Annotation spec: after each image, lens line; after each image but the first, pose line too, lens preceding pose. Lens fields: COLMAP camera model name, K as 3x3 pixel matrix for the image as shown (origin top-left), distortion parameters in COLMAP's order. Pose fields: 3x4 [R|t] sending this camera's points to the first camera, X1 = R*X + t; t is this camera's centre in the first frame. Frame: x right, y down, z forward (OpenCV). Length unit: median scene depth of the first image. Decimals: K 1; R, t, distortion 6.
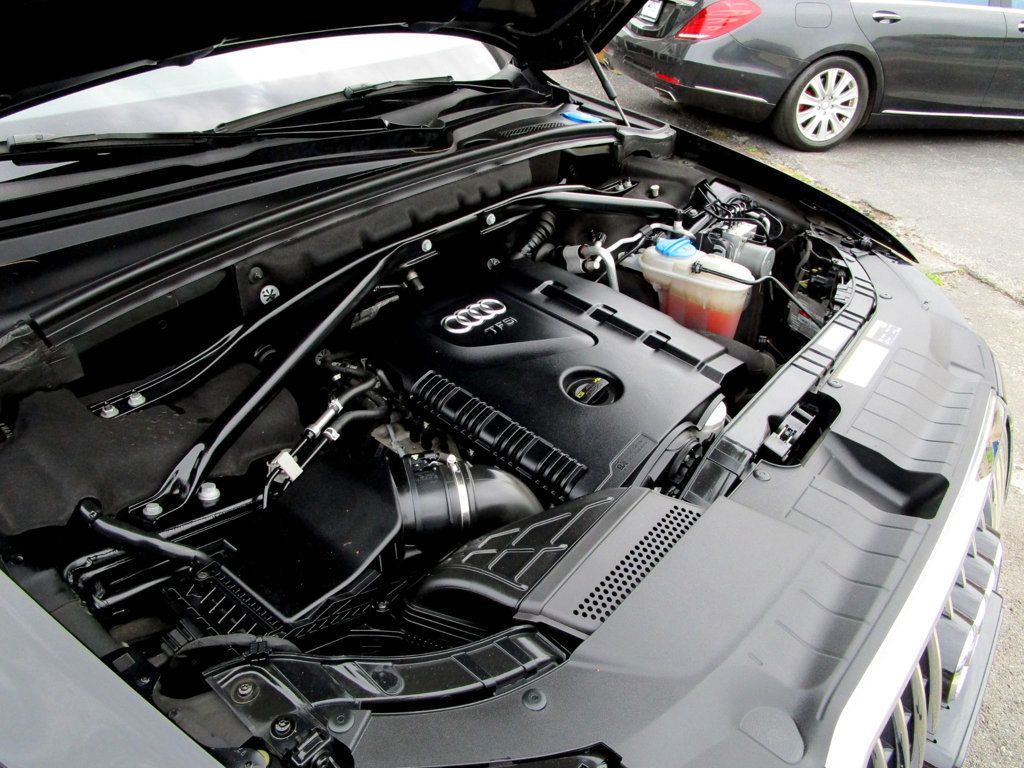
lens RADIAL K [[723.4, 0, 517.1], [0, 723.4, 381.6], [0, 0, 1]] dist [-0.016618, 0.001401]
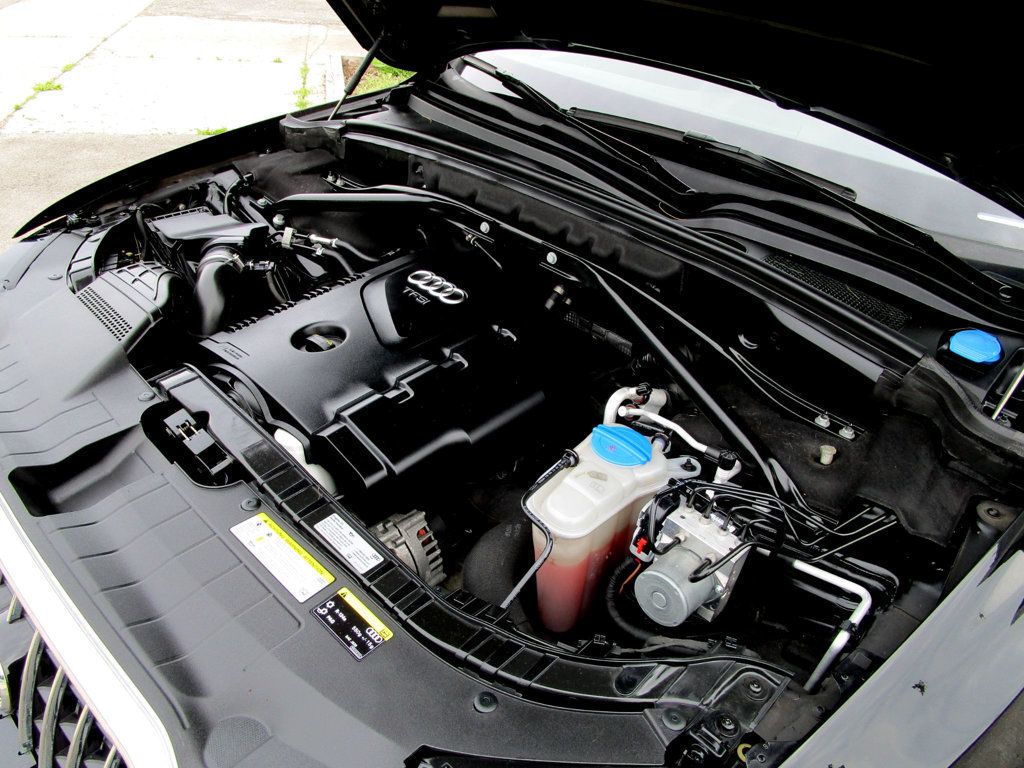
lens RADIAL K [[723.4, 0, 517.1], [0, 723.4, 381.6], [0, 0, 1]] dist [-0.016618, 0.001401]
pose [[-0.087820, 0.516424, -0.851818, 0.948354], [-0.616240, 0.643689, 0.453776, -0.575266], [0.782647, 0.564775, 0.261712, 0.883728]]
